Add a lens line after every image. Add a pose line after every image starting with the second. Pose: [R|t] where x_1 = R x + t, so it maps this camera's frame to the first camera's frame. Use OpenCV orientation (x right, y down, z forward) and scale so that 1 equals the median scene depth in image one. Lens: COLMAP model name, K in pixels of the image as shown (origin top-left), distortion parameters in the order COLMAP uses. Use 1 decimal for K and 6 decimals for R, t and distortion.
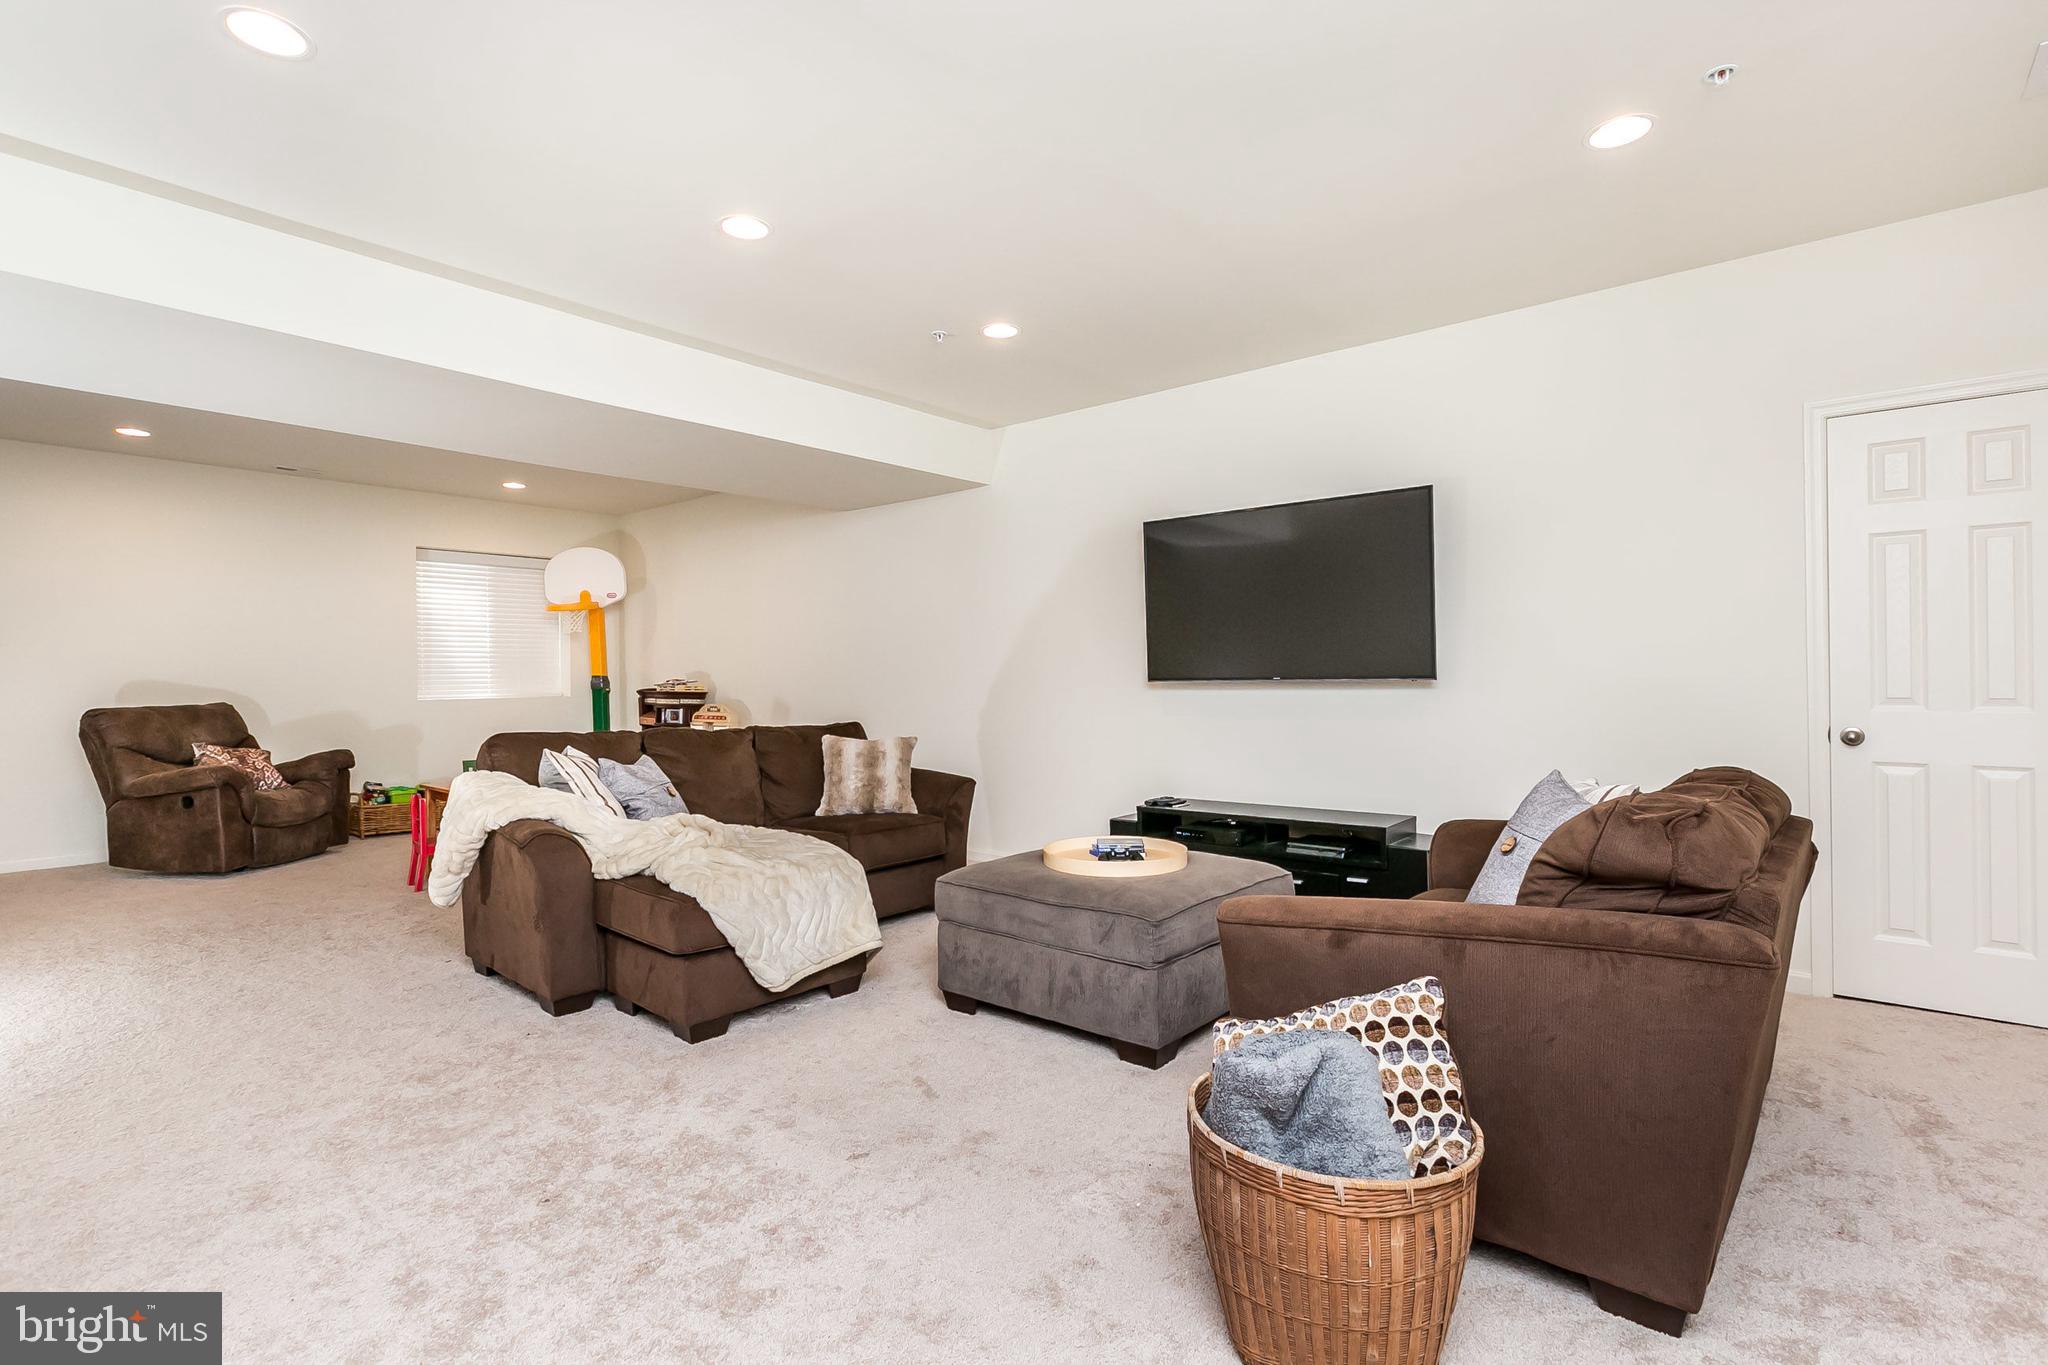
lens RADIAL K [[954.5, 0, 1024.0], [0, 954.5, 682.5], [0, 0, 1]] dist [-0.001323, -0.000688]
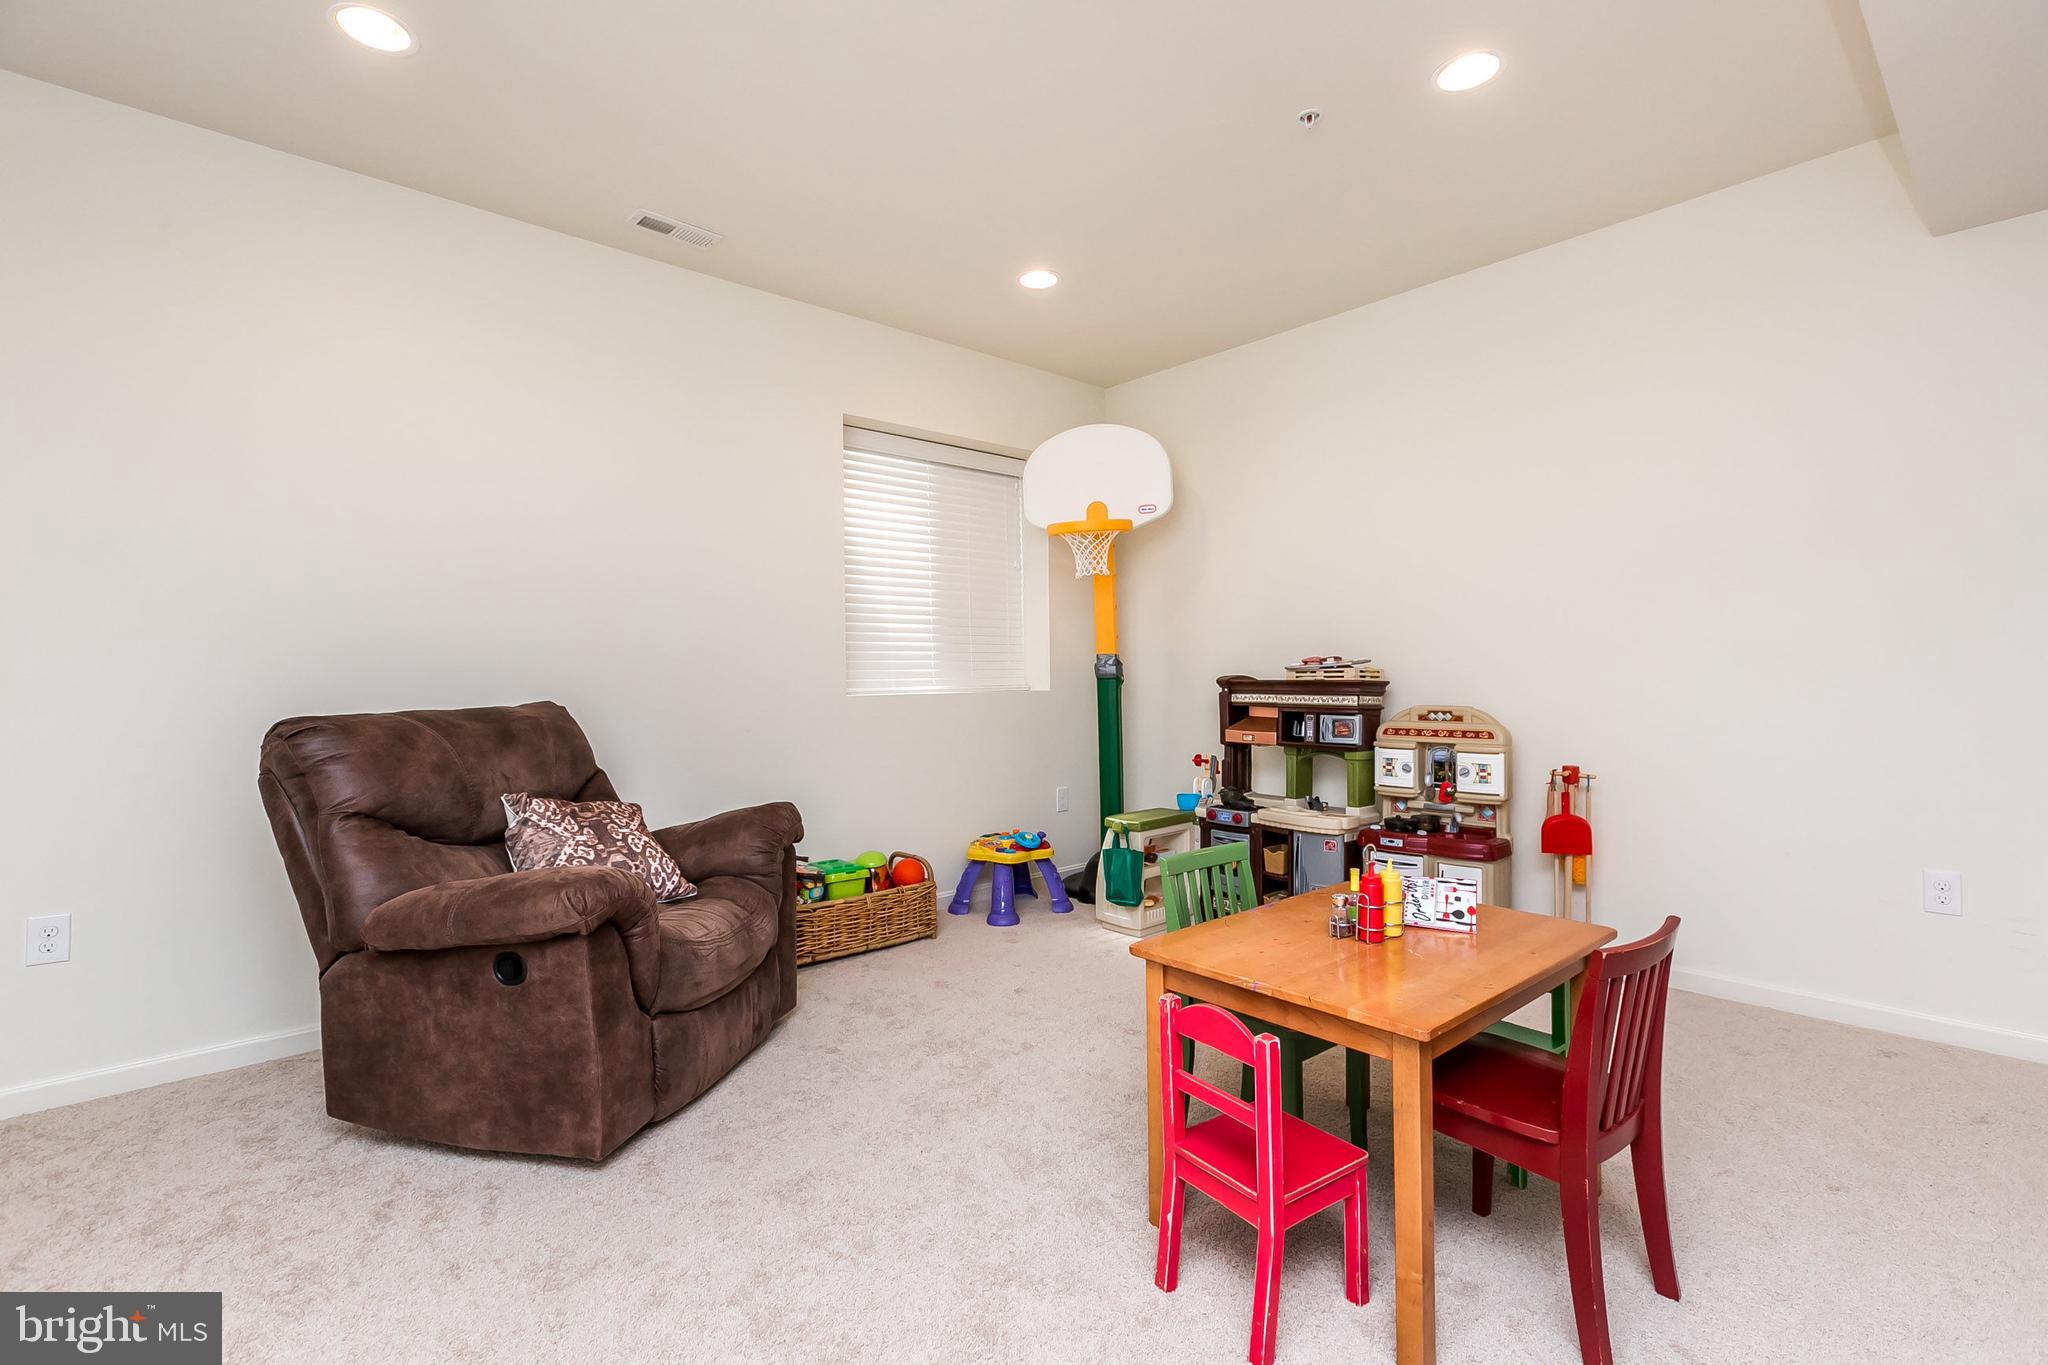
lens RADIAL K [[925.1, 0, 1024.0], [0, 925.1, 682.5], [0, 0, 1]] dist [-0.001624, -0.000257]
pose [[0.989770, -0.001501, -0.142664, -0.582489], [0.001795, 0.999997, 0.001931, 0.012194], [0.142661, -0.002168, 0.989769, 0.623494]]
